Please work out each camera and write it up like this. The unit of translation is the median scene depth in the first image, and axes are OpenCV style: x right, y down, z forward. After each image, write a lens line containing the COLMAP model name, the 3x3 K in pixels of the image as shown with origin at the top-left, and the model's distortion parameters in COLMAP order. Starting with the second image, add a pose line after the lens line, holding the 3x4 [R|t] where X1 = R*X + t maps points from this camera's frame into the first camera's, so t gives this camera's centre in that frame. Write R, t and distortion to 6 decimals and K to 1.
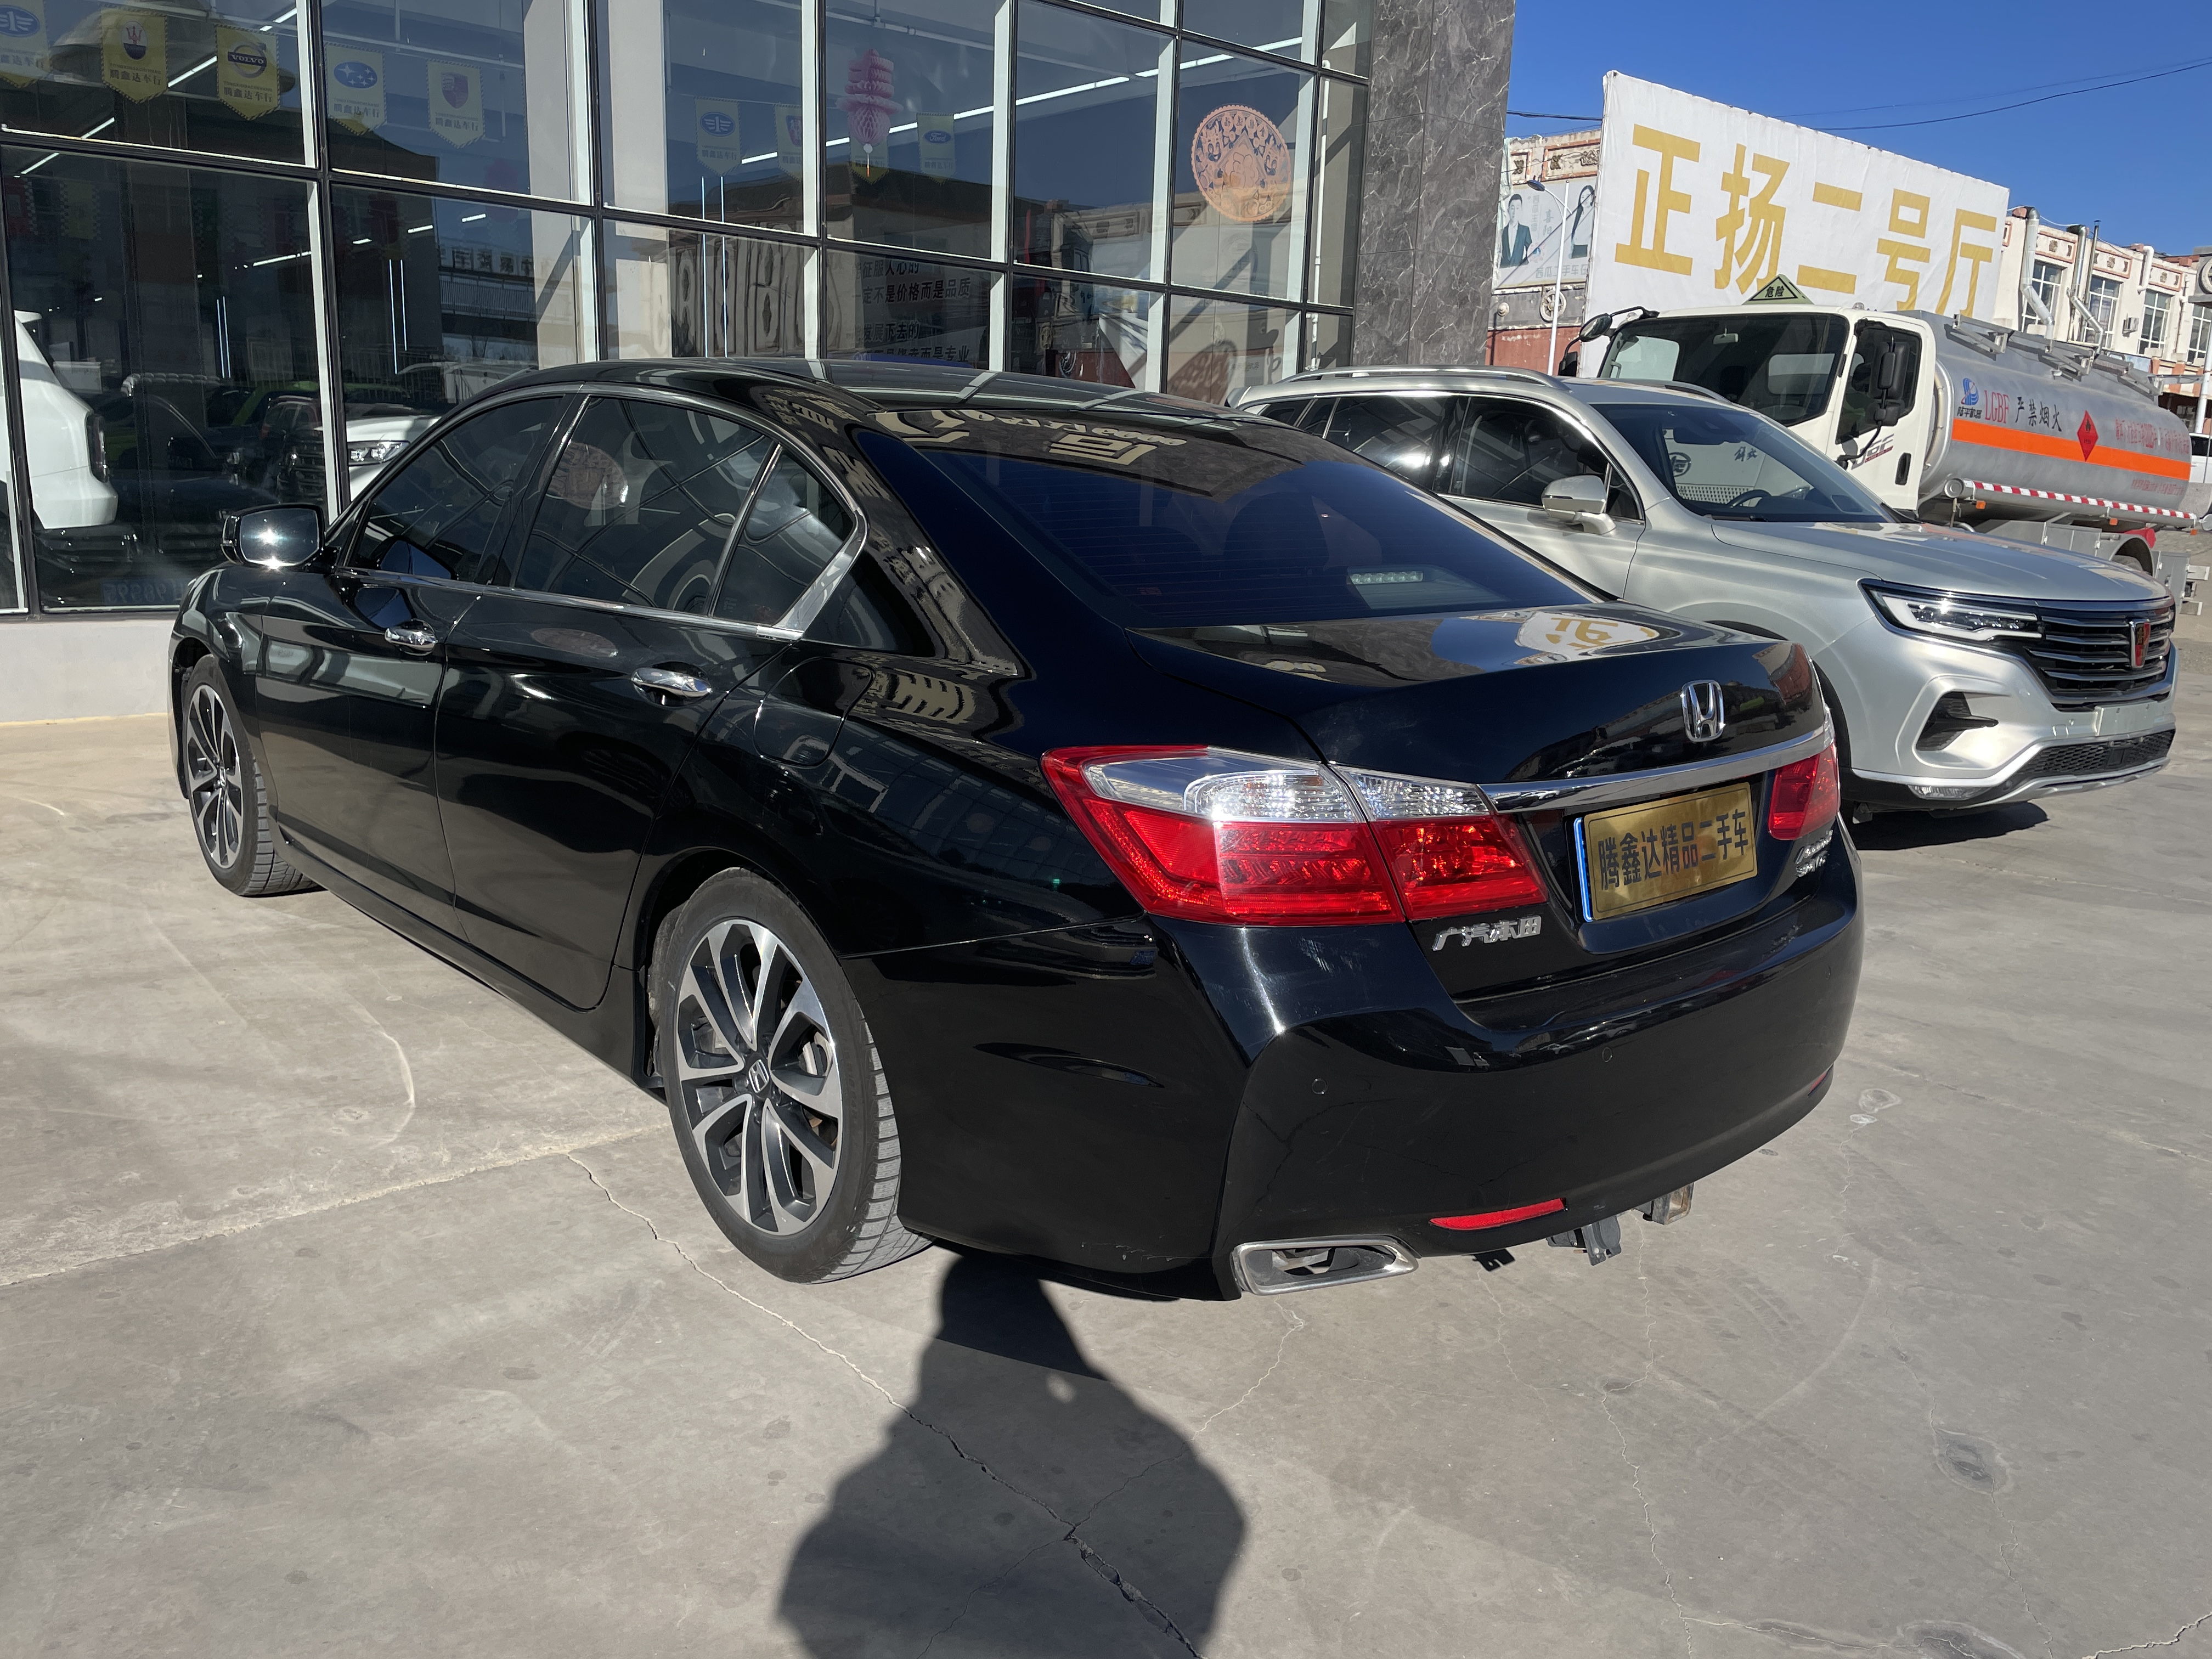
lens RADIAL K [[1666.0, 0, 1103.0], [0, 1666.0, 827.5], [0, 0, 1]] dist [0.051229, -0.079185]
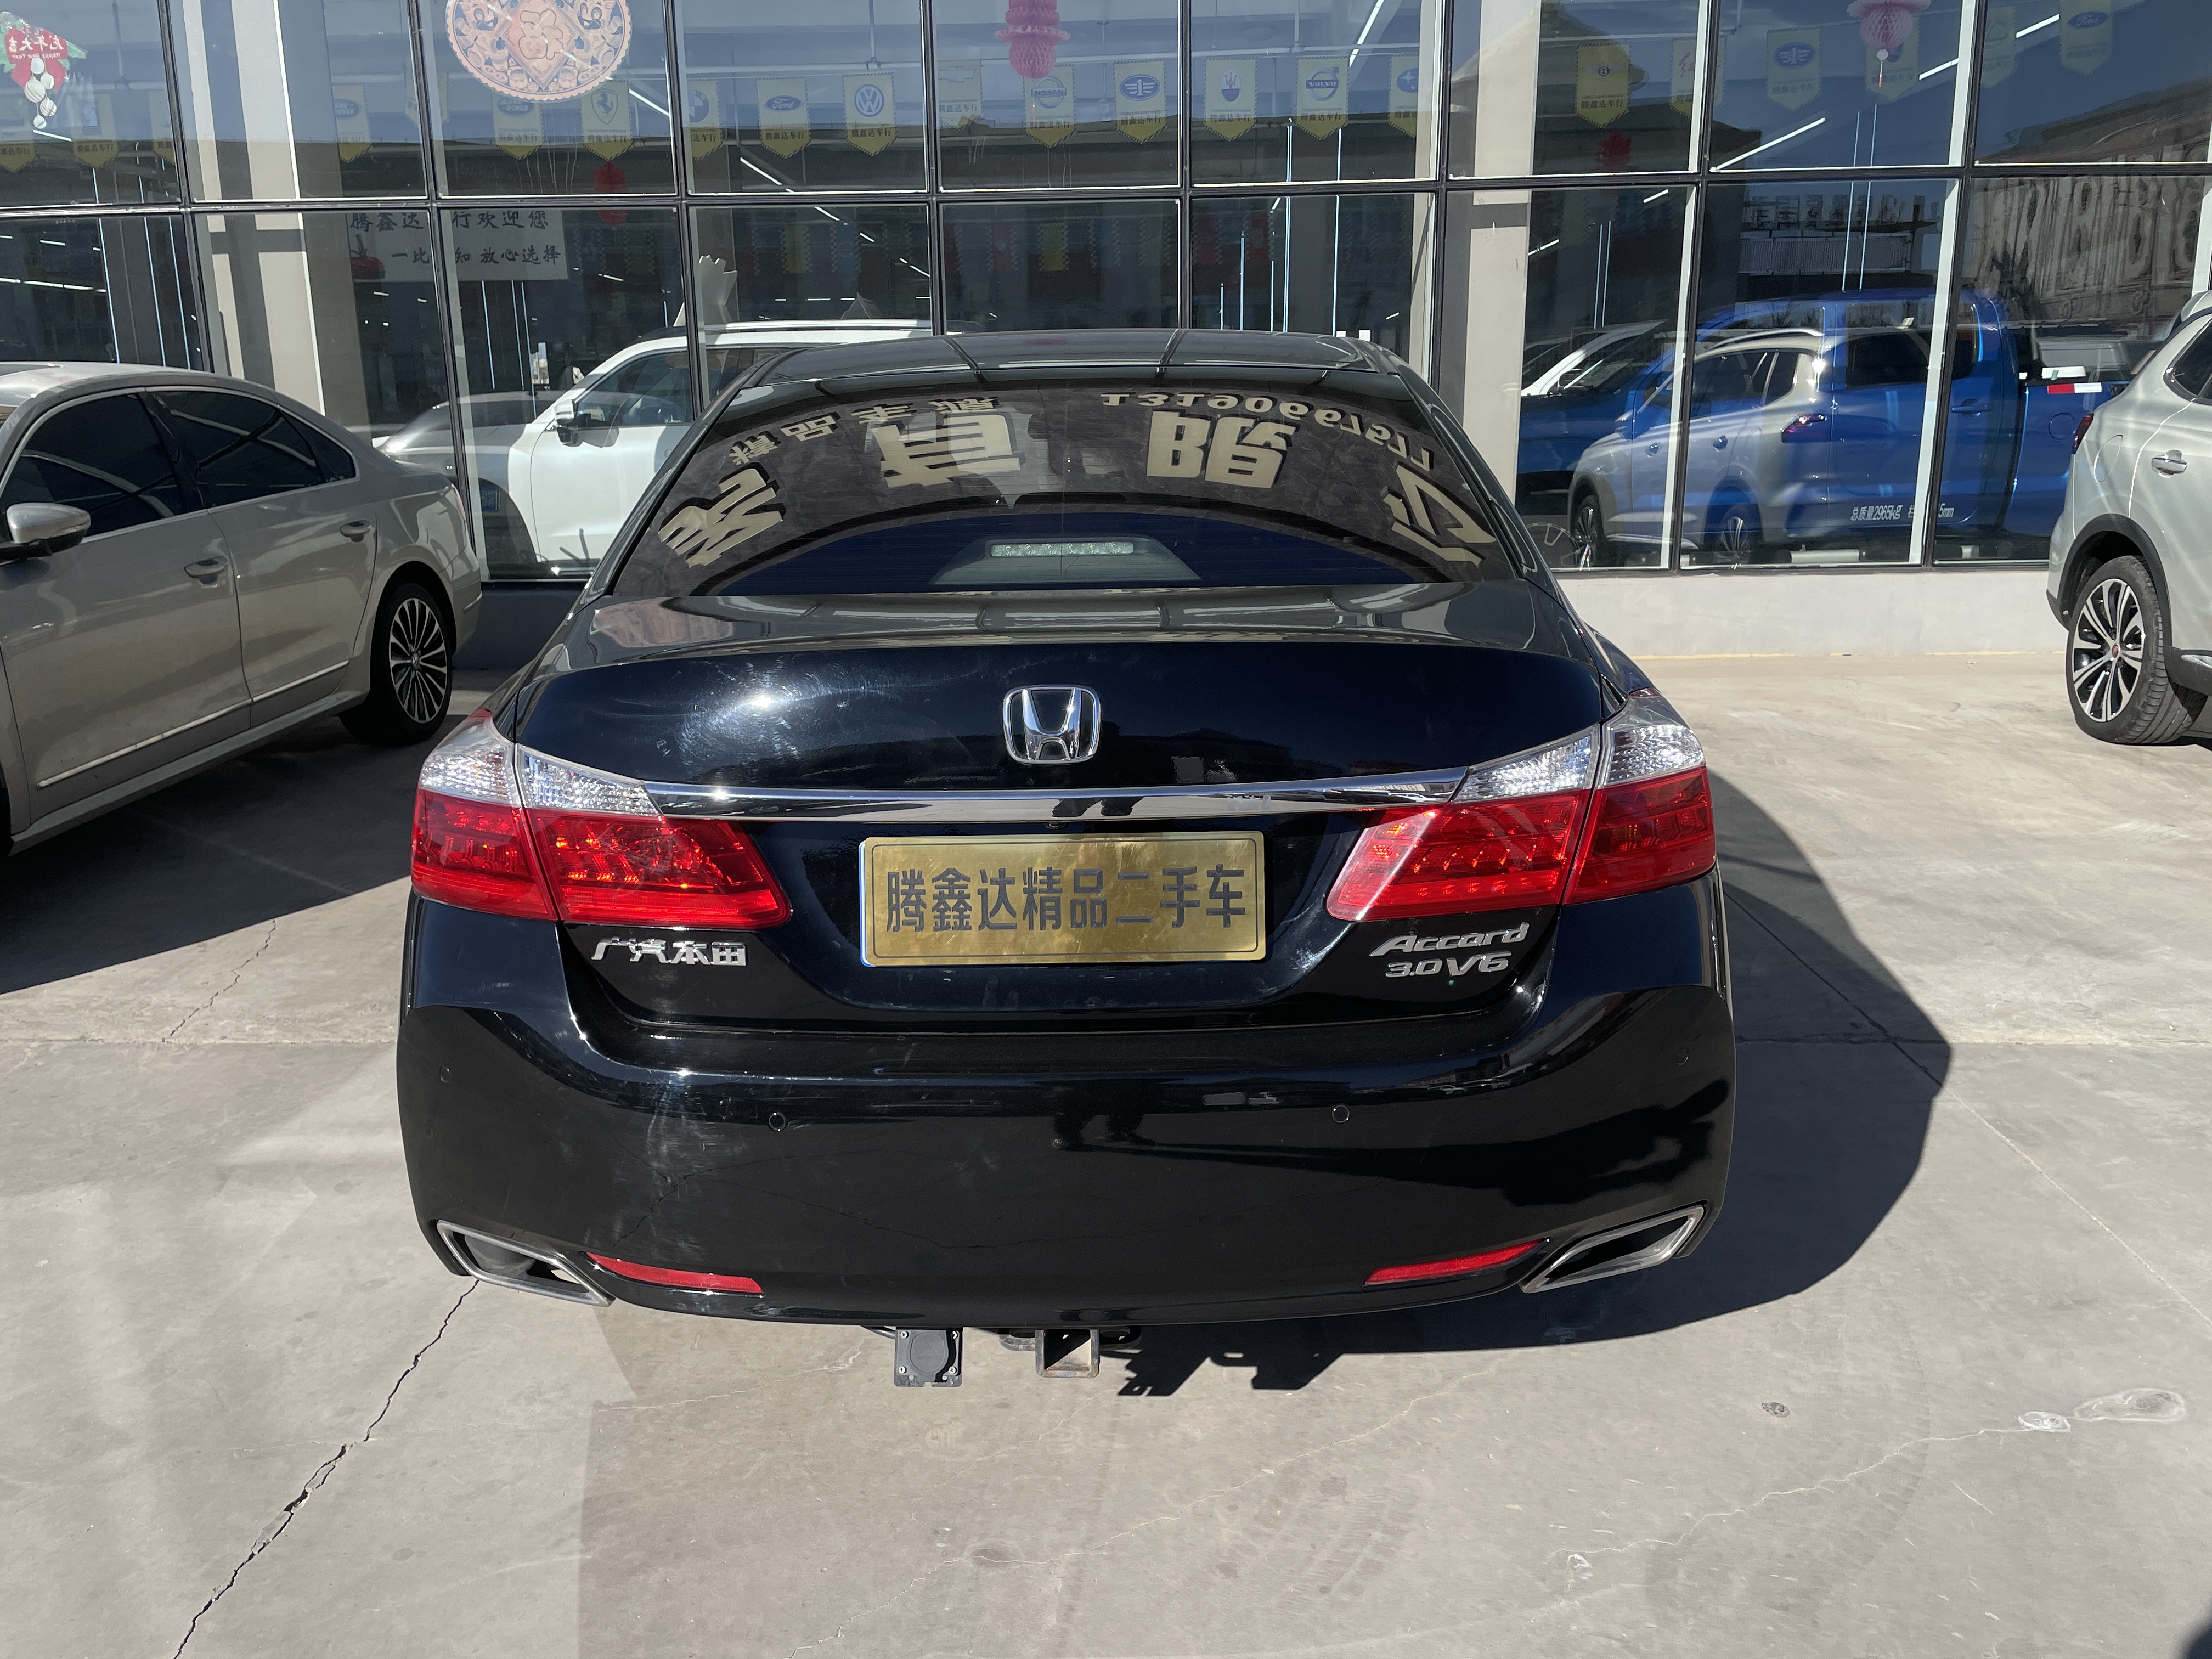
lens RADIAL K [[1666.0, 0, 1147.4], [0, 1666.0, 827.1], [0, 0, 1]] dist [0.051229, -0.079185]
pose [[0.732861, 0.109951, -0.671435, 0.749747], [-0.099242, 0.993576, 0.054382, -0.056543], [0.673101, 0.026780, 0.739065, 0.388784]]
